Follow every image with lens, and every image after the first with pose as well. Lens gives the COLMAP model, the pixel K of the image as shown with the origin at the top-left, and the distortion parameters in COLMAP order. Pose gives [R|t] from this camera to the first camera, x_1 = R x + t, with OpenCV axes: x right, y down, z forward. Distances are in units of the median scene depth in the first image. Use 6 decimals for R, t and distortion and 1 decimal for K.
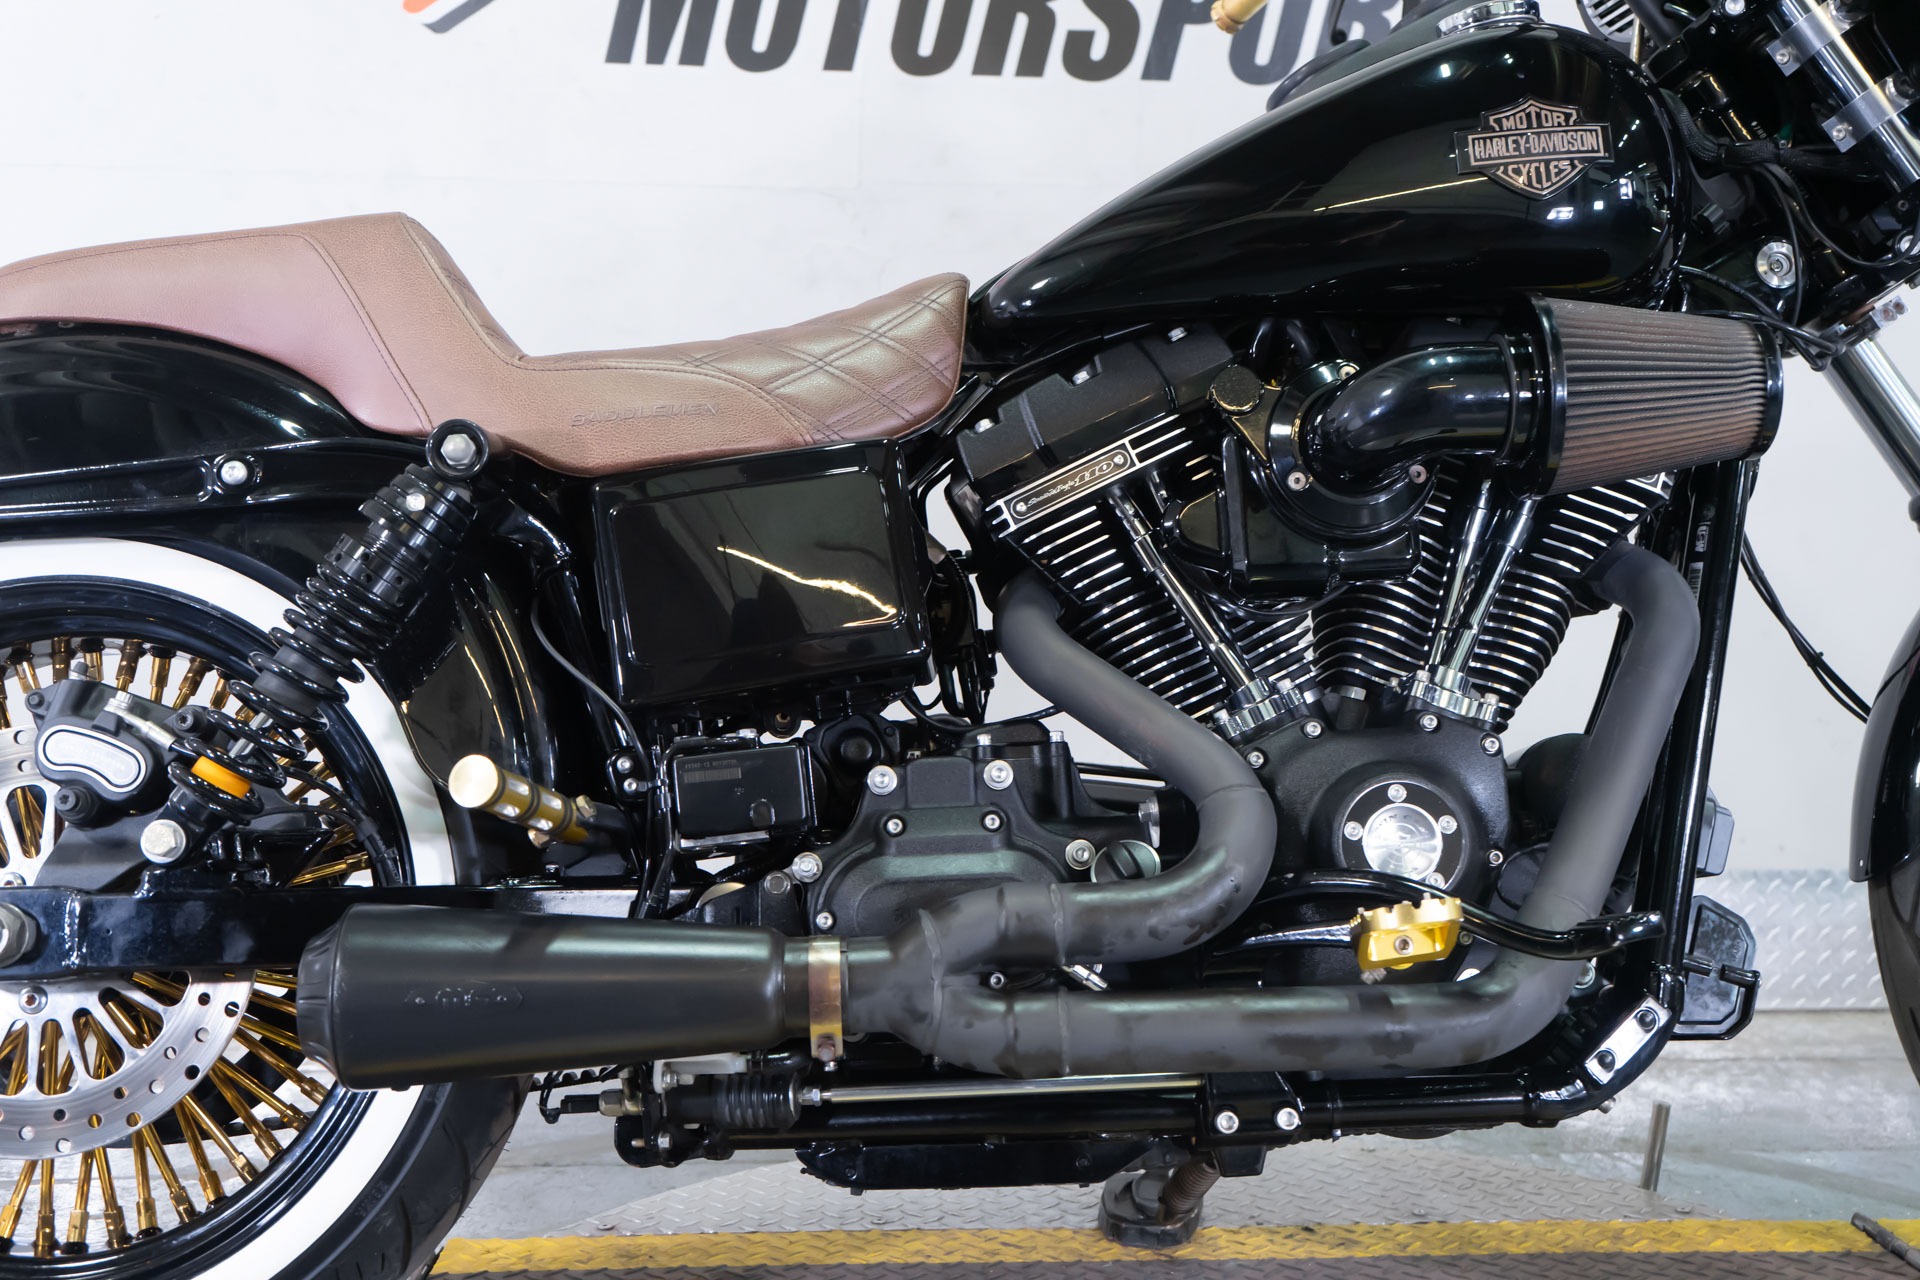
lens RADIAL K [[2183.6, 0, 995.8], [0, 2183.6, 613.5], [0, 0, 1]] dist [-0.000718, 0.000000]
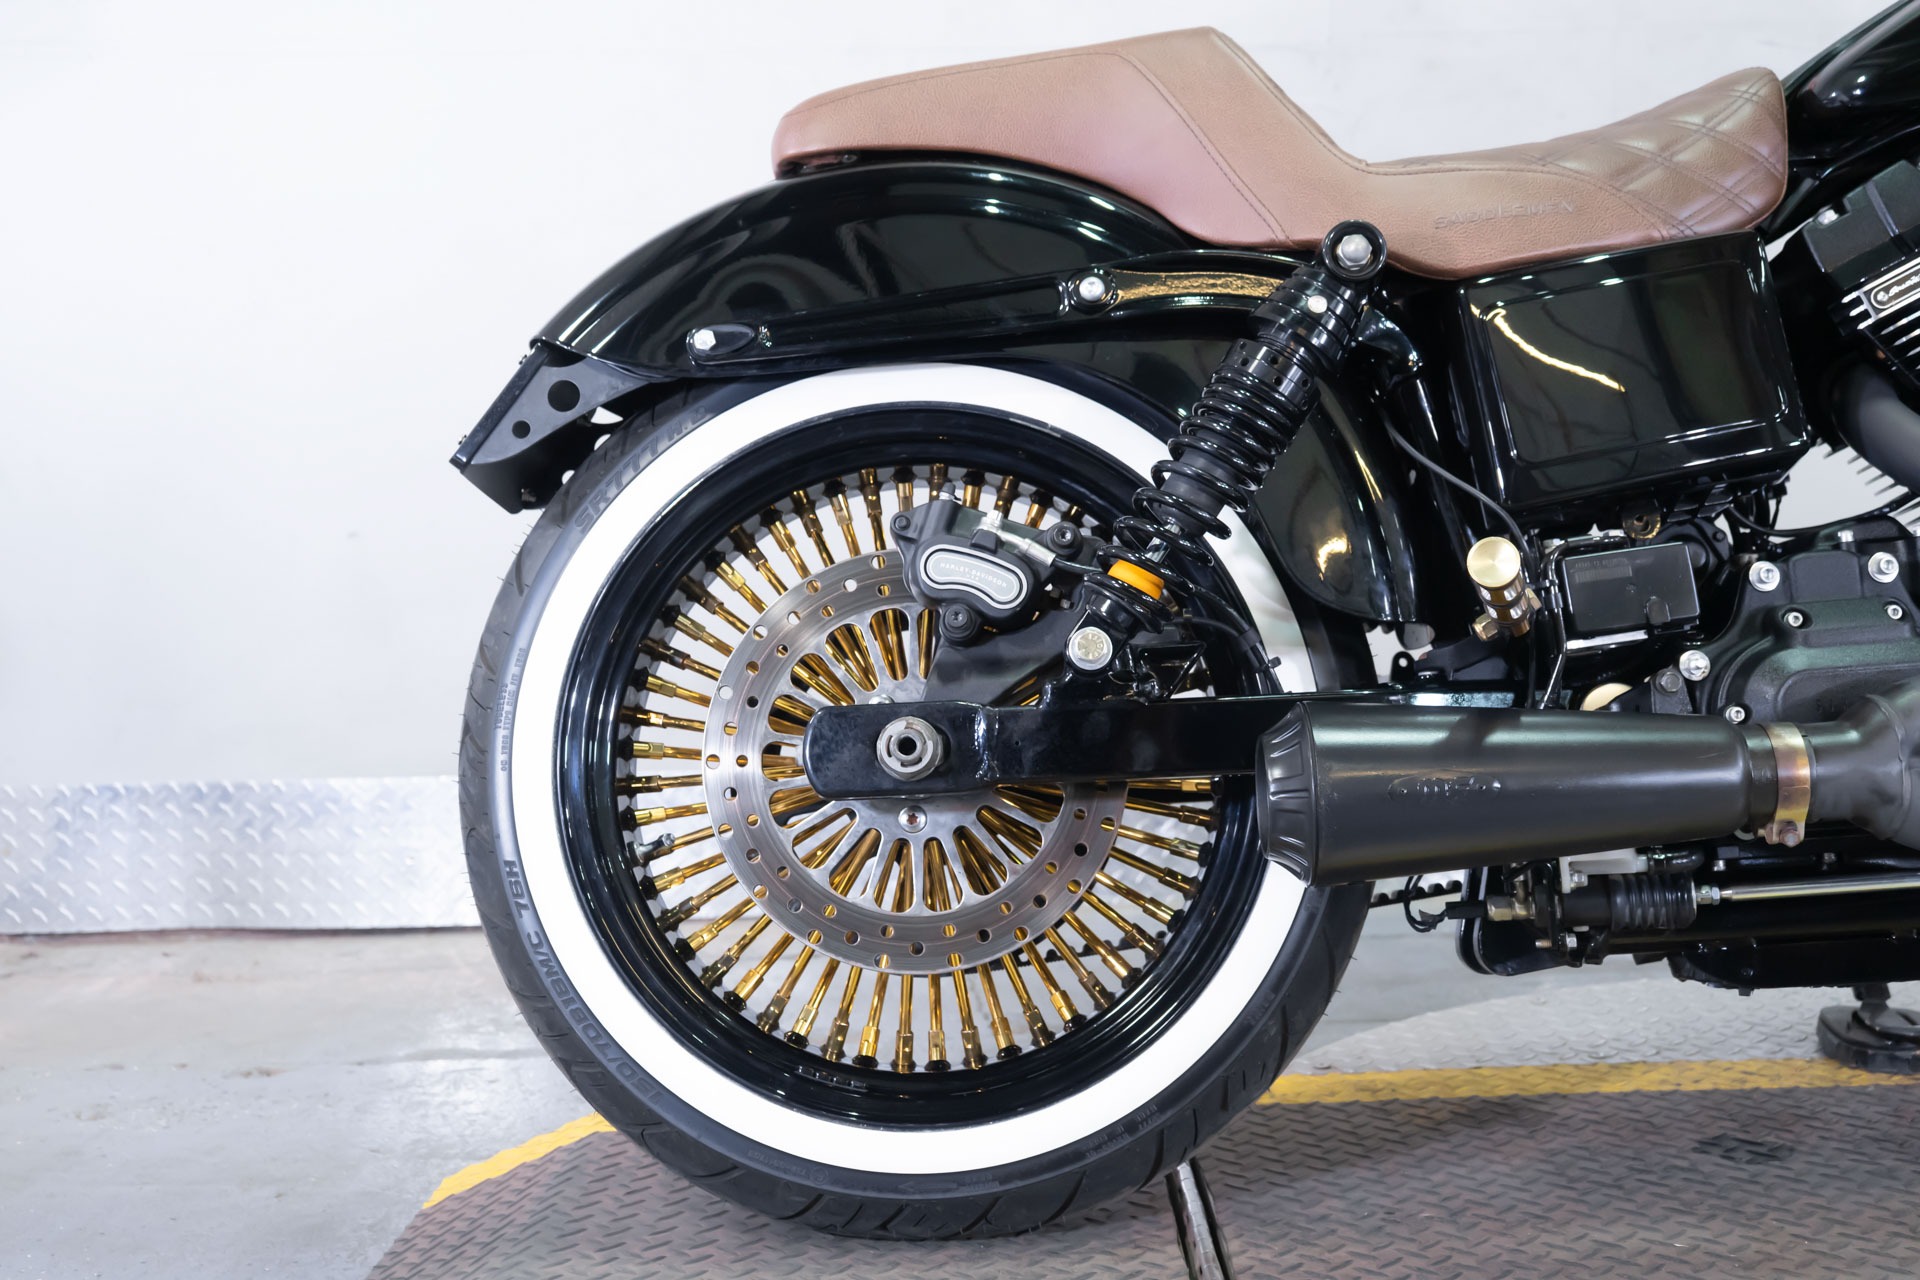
lens RADIAL K [[2255.6, 0, 976.0], [0, 2255.6, 625.5], [0, 0, 1]] dist [0.001855, 0.000000]
pose [[0.998102, -0.028892, -0.054380, -0.355493], [0.030595, 0.999059, 0.030754, 0.056957], [0.053440, -0.032359, 0.998047, -0.035332]]
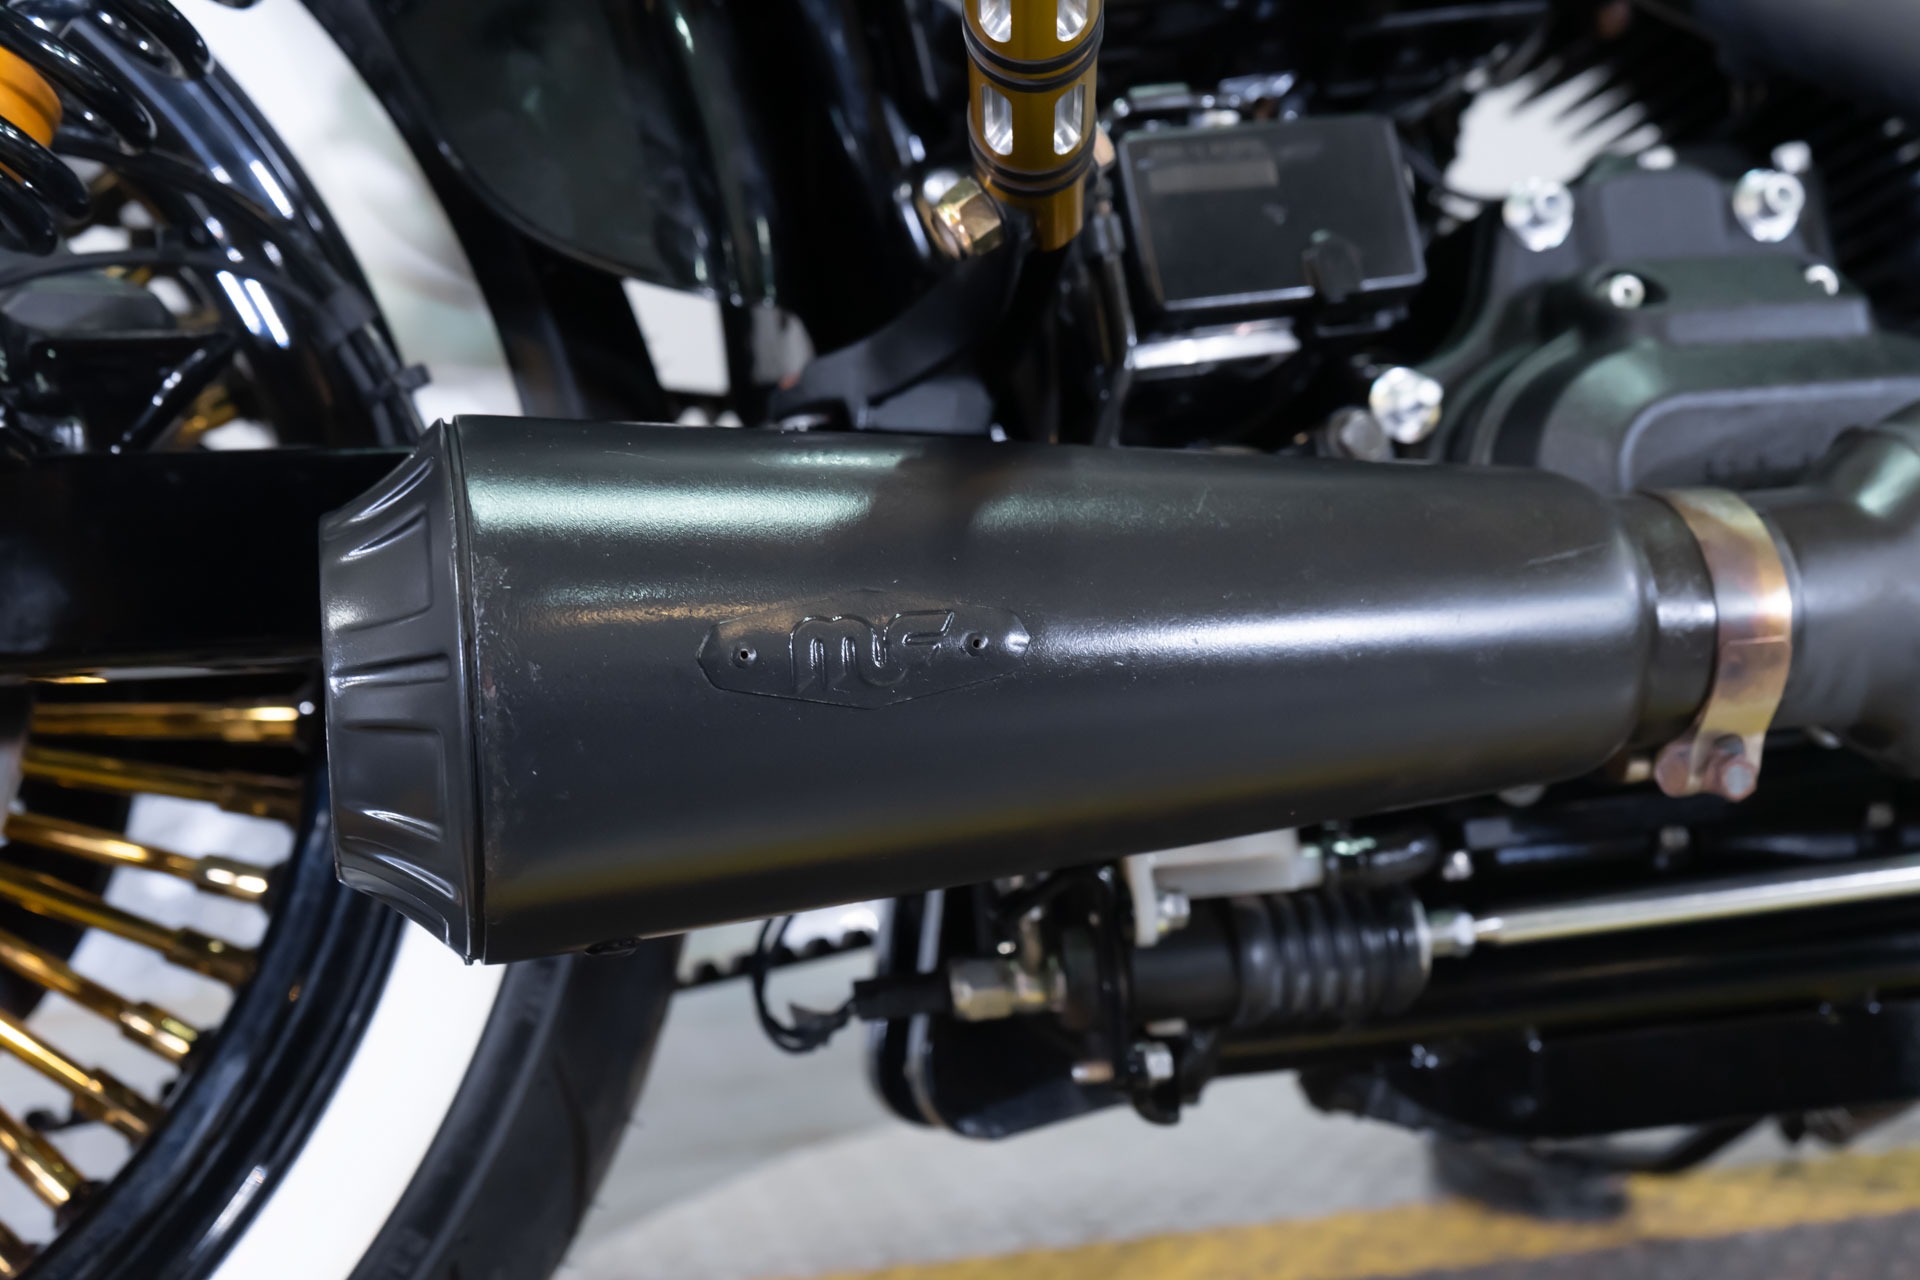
lens RADIAL K [[2183.6, 0, 958.8], [0, 2183.6, 624.4], [0, 0, 1]] dist [-0.000718, 0.000000]
pose [[0.973475, -0.035486, 0.226026, -0.271071], [0.033794, 0.999364, 0.011350, 0.151715], [-0.226285, -0.003411, 0.974055, 0.602577]]
